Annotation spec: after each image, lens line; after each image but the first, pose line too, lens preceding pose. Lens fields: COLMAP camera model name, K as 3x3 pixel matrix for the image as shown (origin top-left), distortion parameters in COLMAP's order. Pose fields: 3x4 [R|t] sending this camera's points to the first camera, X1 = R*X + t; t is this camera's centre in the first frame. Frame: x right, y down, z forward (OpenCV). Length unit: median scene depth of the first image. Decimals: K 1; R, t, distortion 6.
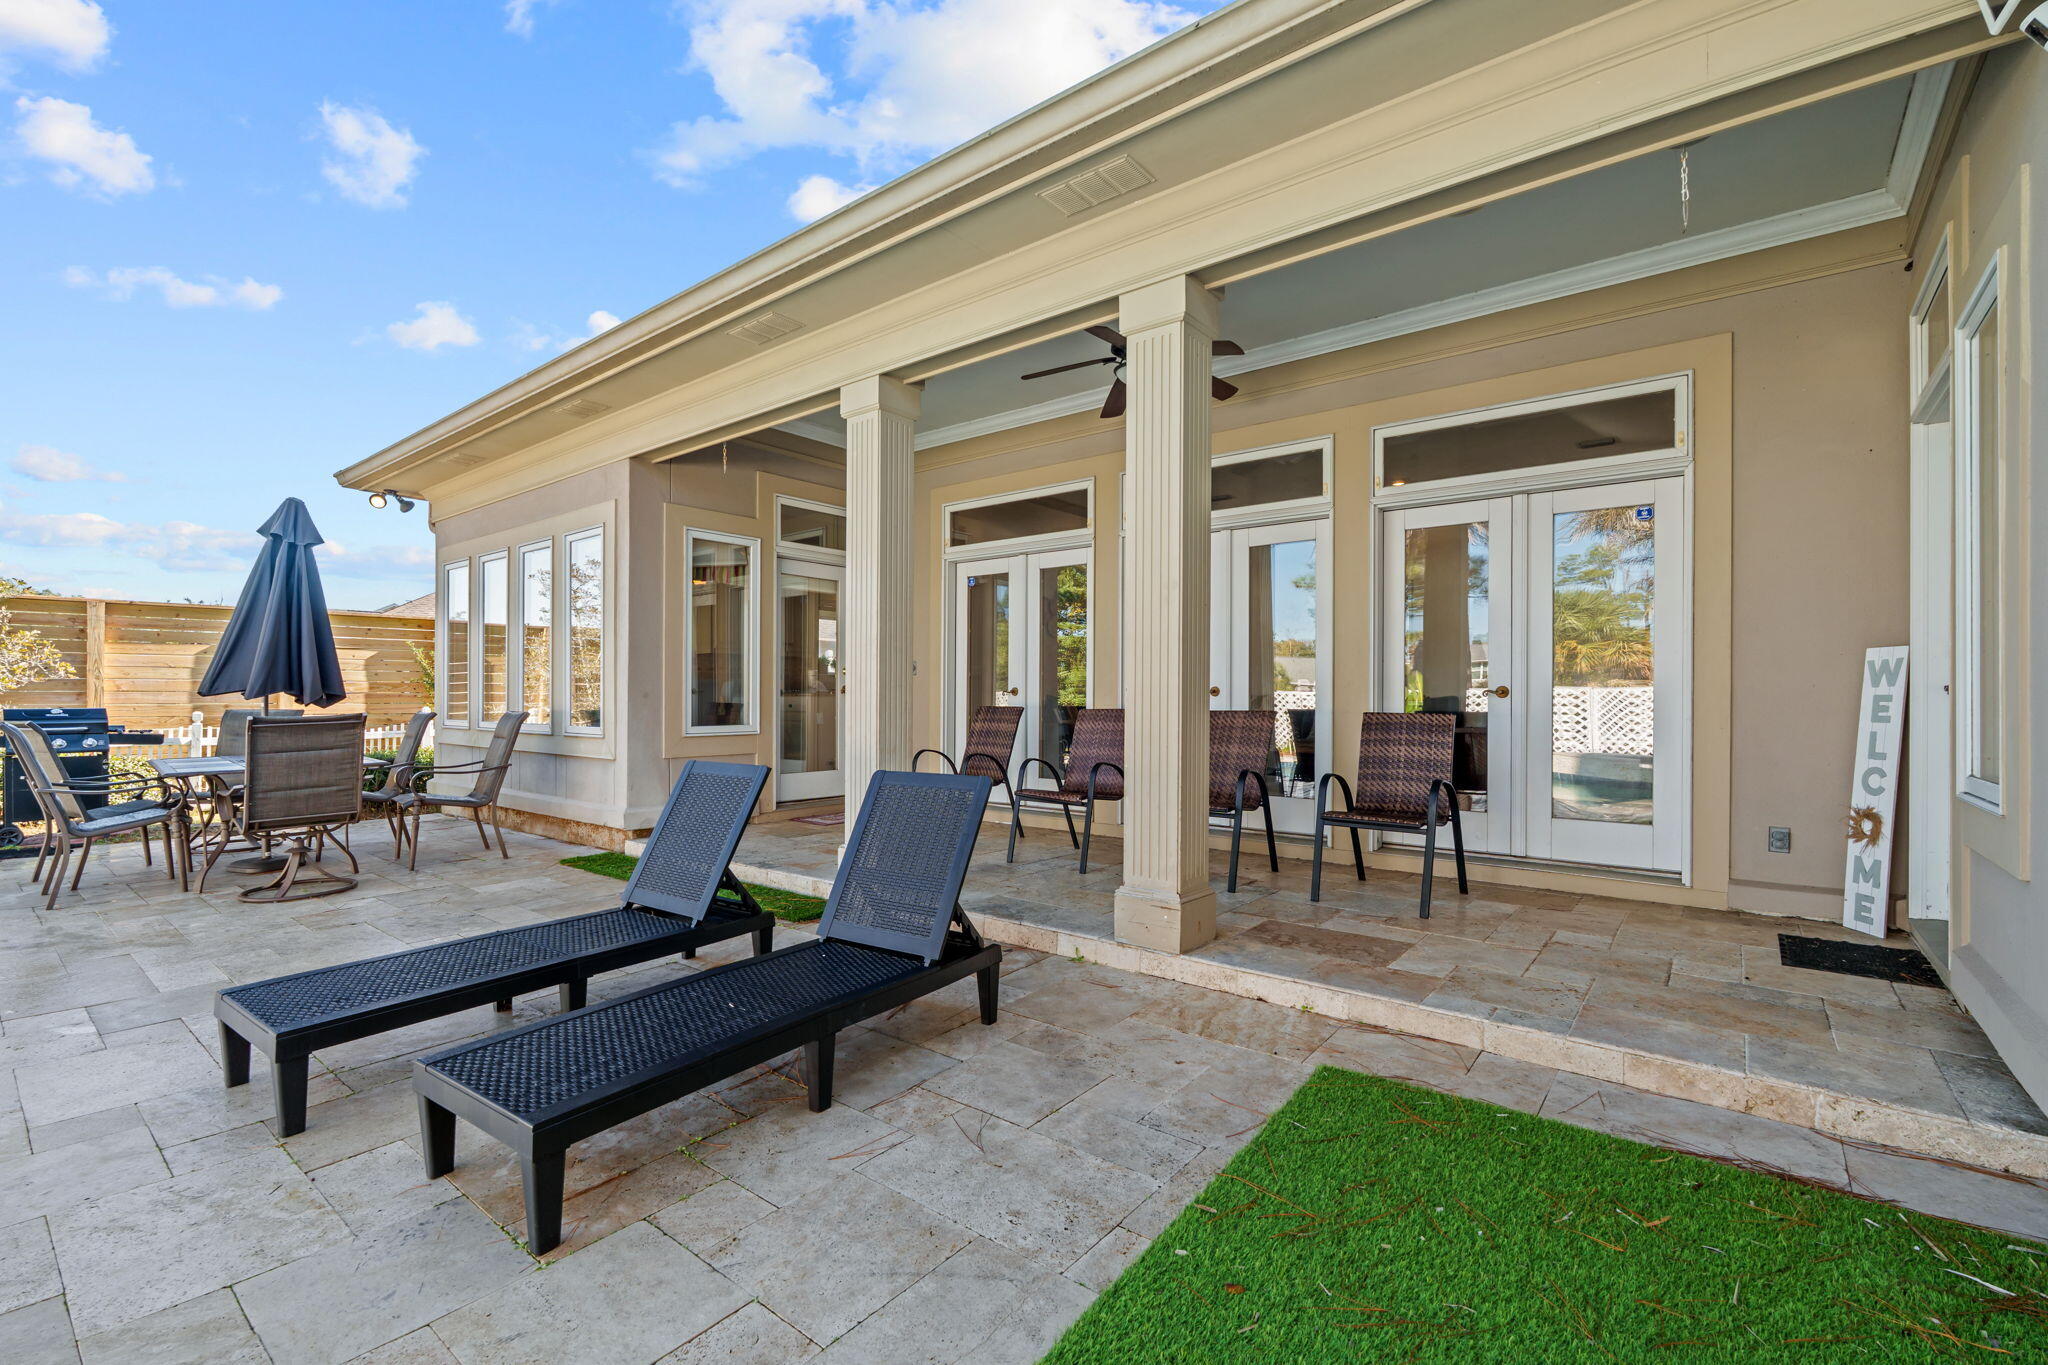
lens RADIAL K [[902.9, 0, 1017.0], [0, 902.9, 684.6], [0, 0, 1]] dist [-0.006045, 0.001020]
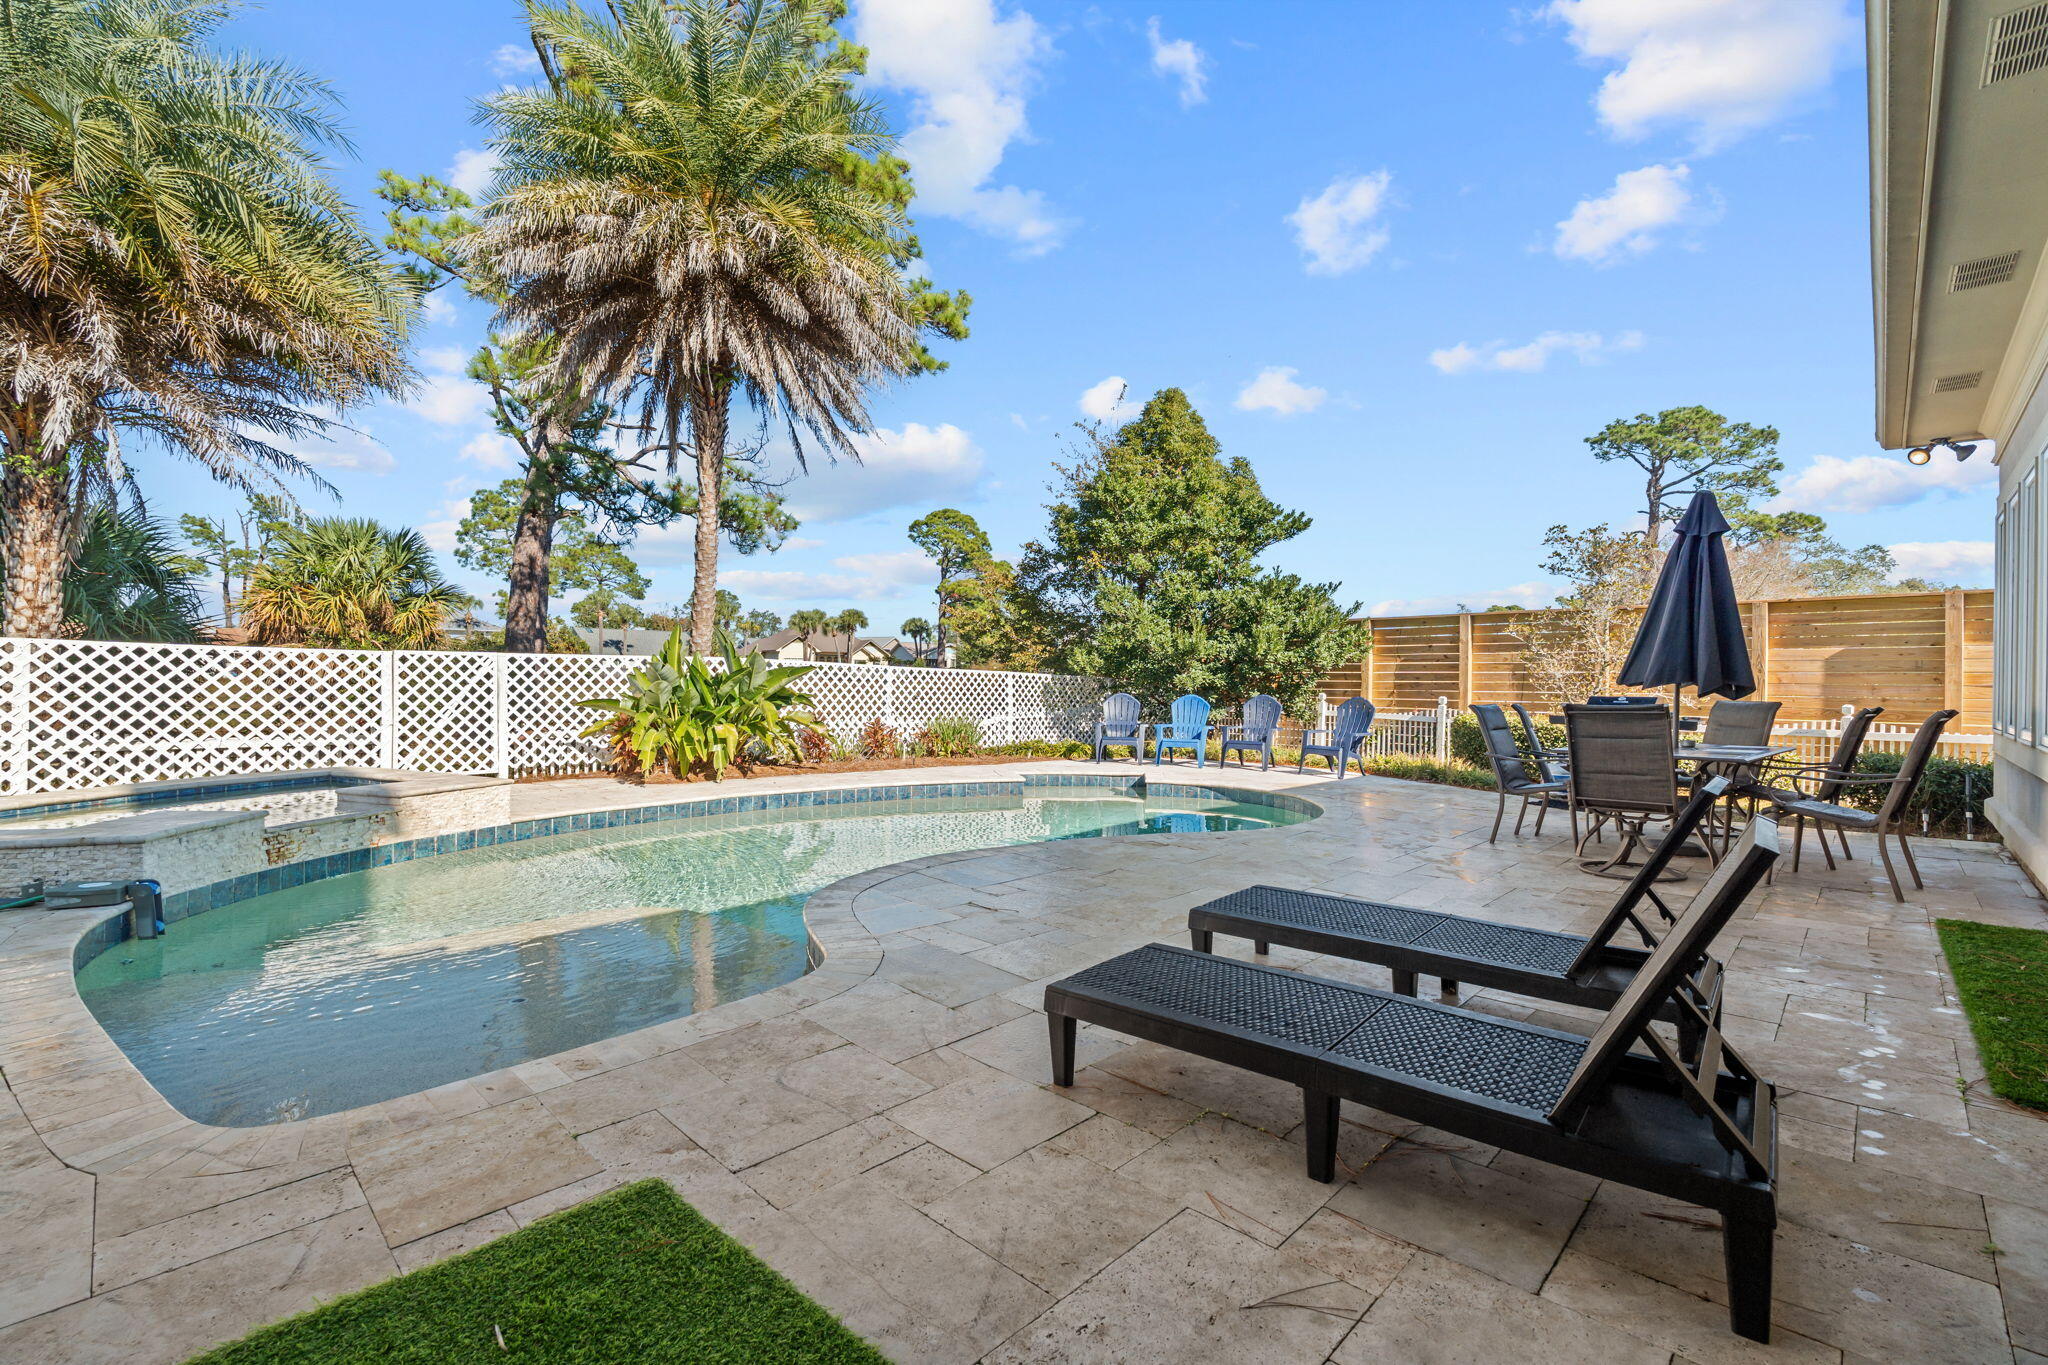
lens RADIAL K [[902.9, 0, 1037.1], [0, 902.9, 680.1], [0, 0, 1]] dist [-0.006045, 0.001020]
pose [[-0.093416, -0.001930, -0.995625, 0.562594], [0.004015, 0.999989, -0.002316, 0.009047], [0.995619, -0.004214, -0.093408, 0.721272]]
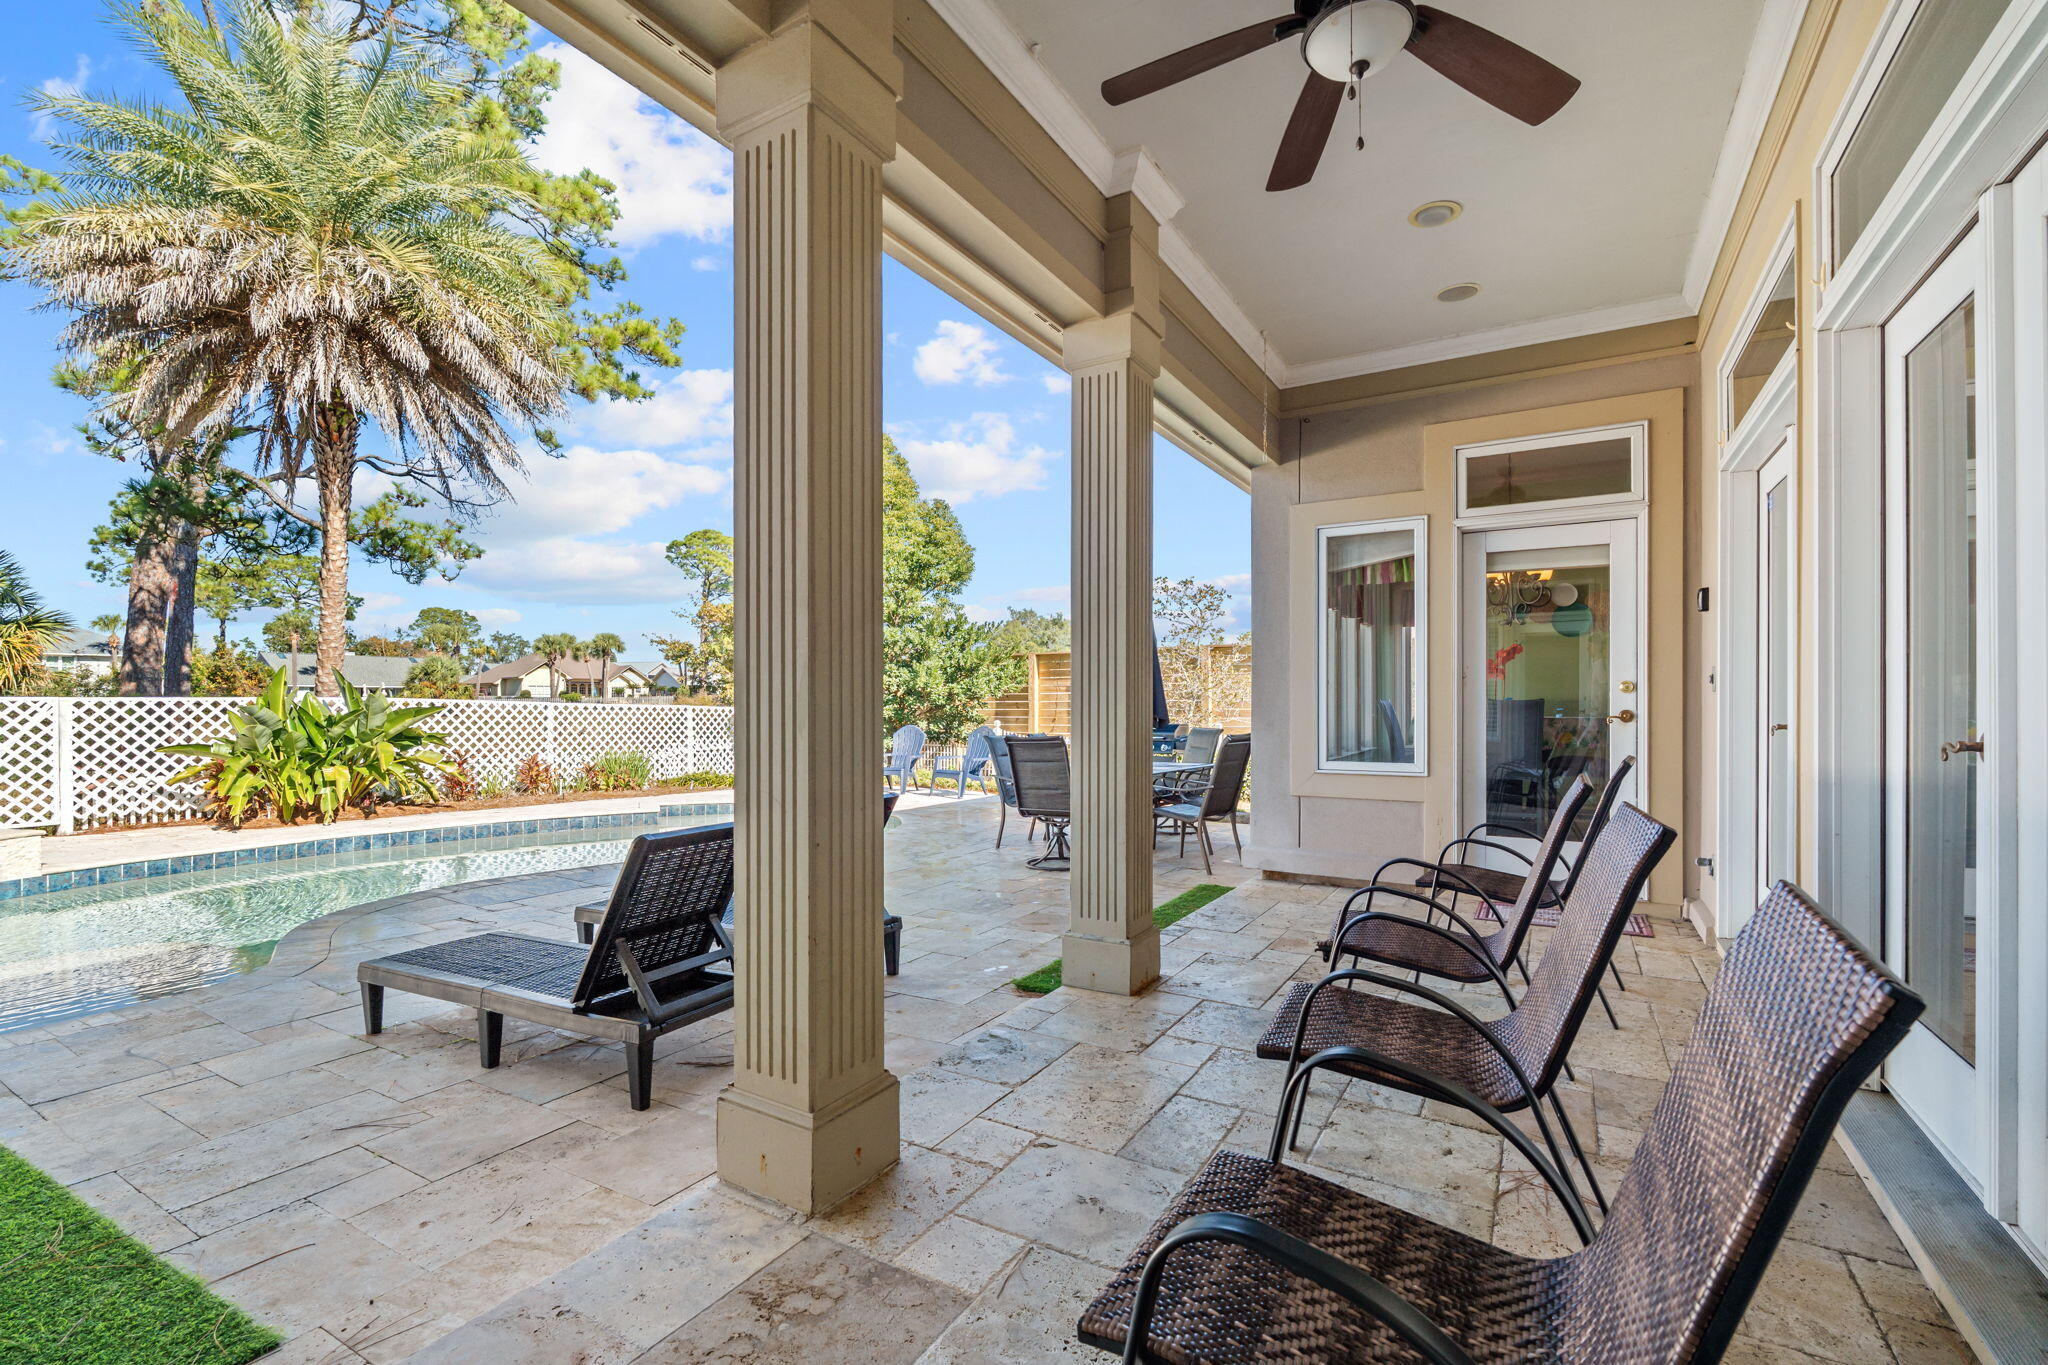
lens RADIAL K [[902.9, 0, 1012.2], [0, 902.9, 695.8], [0, 0, 1]] dist [-0.006045, 0.001020]
pose [[0.128102, -0.012021, -0.991688, 1.019375], [0.017865, 0.999792, -0.009812, -0.026948], [0.991600, -0.016460, 0.128290, 1.398160]]
